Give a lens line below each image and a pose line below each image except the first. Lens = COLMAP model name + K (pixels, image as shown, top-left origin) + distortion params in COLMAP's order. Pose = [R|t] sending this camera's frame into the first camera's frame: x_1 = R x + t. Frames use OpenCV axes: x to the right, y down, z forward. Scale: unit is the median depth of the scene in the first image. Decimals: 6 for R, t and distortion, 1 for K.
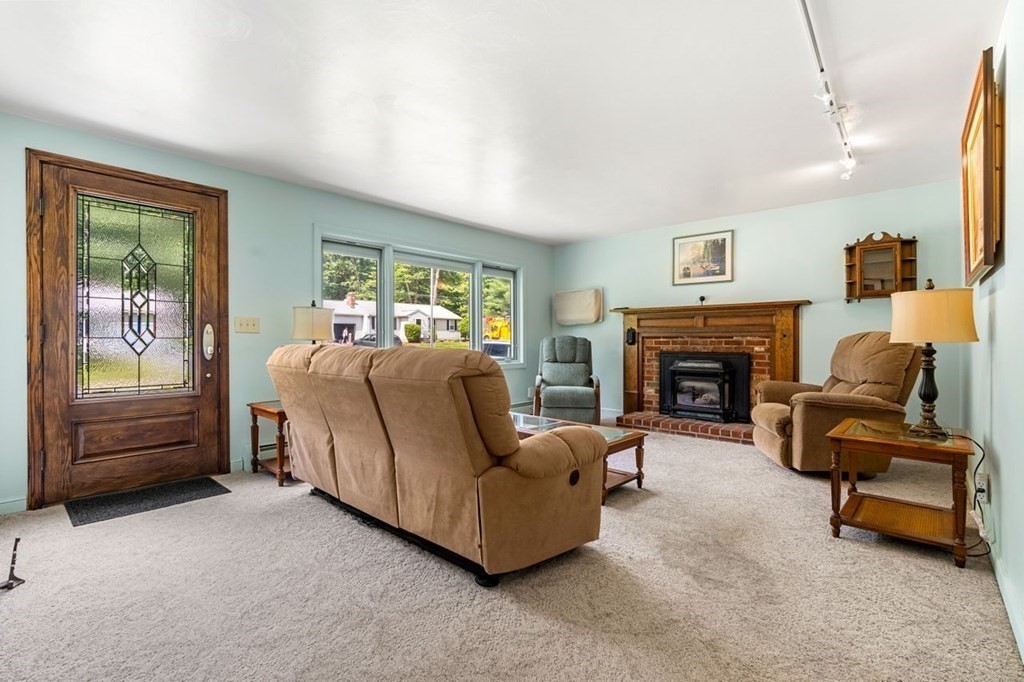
lens RADIAL K [[465.0, 0, 512.8], [0, 465.0, 339.7], [0, 0, 1]] dist [-0.008202, -0.000358]
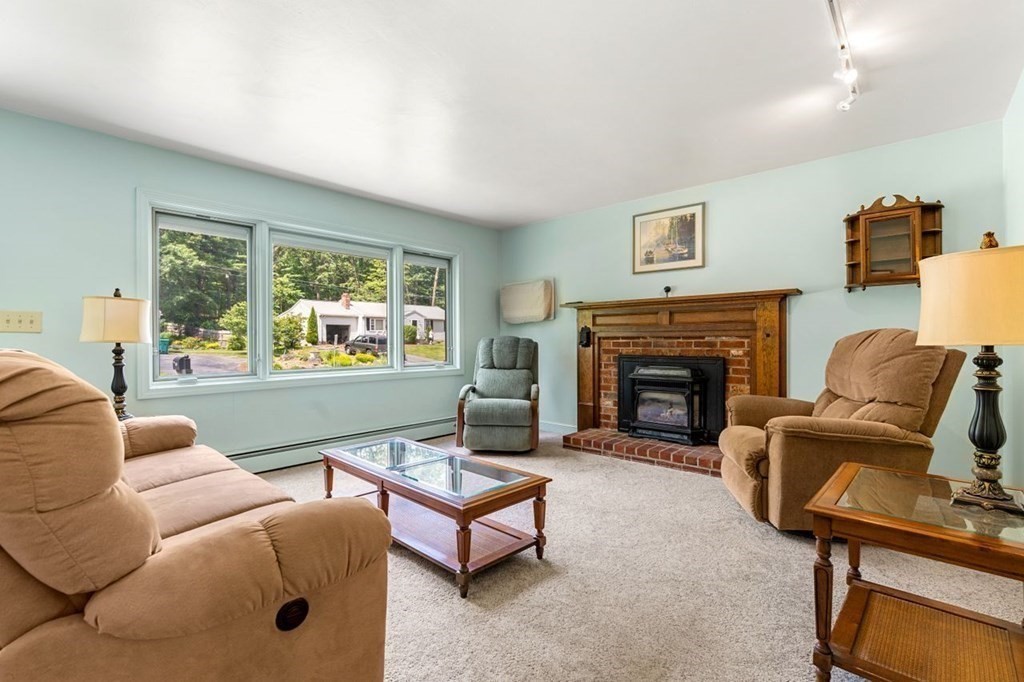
lens RADIAL K [[465.0, 0, 511.1], [0, 465.0, 340.7], [0, 0, 1]] dist [-0.008202, -0.000358]
pose [[0.999950, -0.002063, -0.009824, 0.175262], [0.002060, 0.999998, -0.000338, 0.000008], [0.009825, 0.000318, 0.999952, 0.233722]]
